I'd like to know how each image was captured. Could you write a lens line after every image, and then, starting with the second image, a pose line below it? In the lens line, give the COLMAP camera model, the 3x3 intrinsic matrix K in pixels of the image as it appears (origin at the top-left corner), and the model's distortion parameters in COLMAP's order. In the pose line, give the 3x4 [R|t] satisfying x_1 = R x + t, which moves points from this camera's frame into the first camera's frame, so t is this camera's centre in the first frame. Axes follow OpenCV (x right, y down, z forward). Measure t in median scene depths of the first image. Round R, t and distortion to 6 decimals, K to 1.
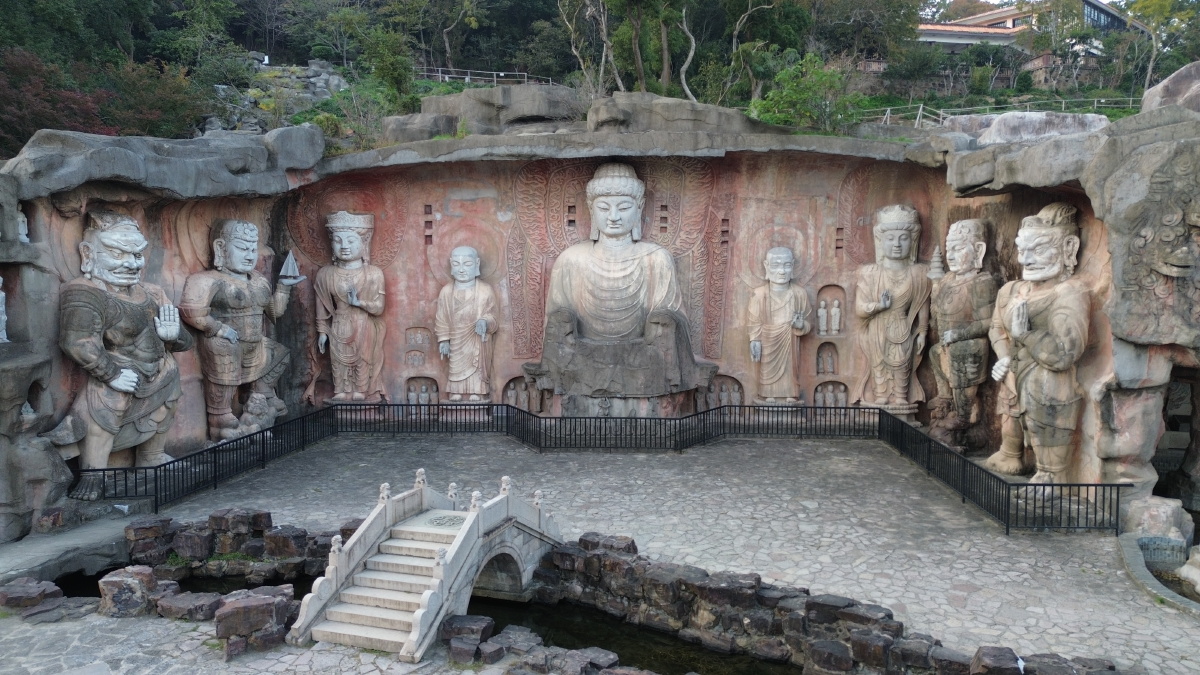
lens RADIAL K [[872.8, 0, 603.7], [0, 872.8, 337.4], [0, 0, 1]] dist [0.084626, -0.083214]
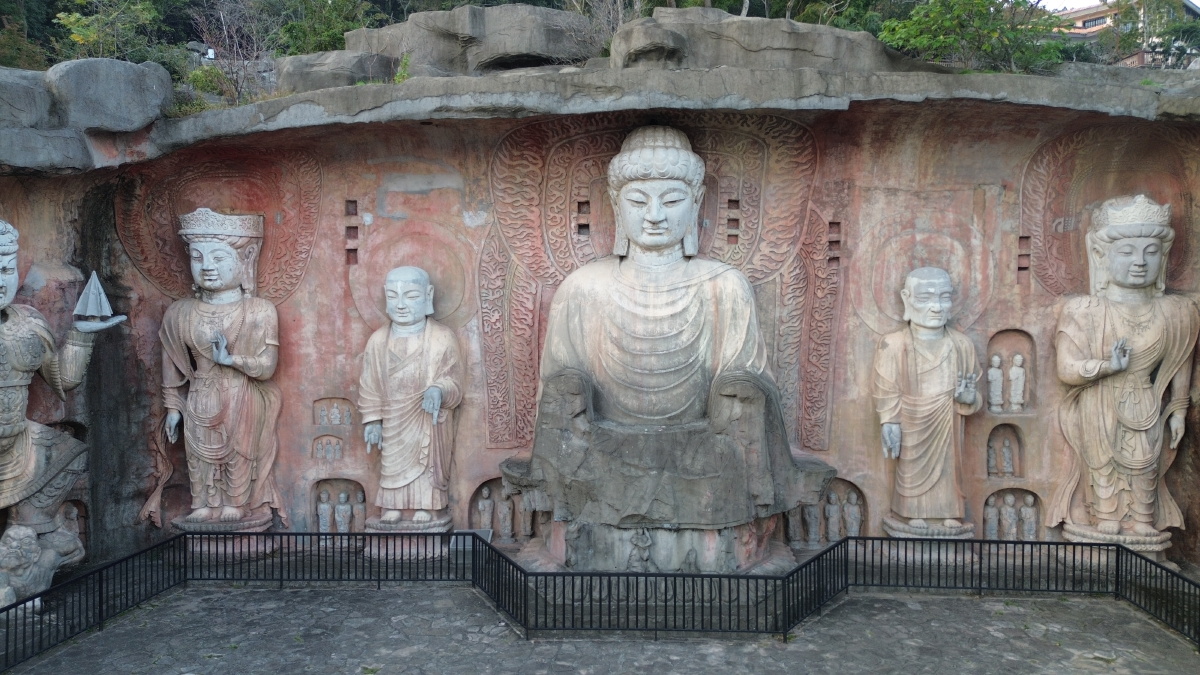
lens RADIAL K [[872.8, 0, 601.5], [0, 872.8, 337.4], [0, 0, 1]] dist [0.084626, -0.083214]
pose [[0.999955, 0.000277, -0.009511, -0.018633], [-0.000679, 0.999102, -0.042358, -0.029197], [0.009491, 0.042363, 0.999057, 0.397466]]
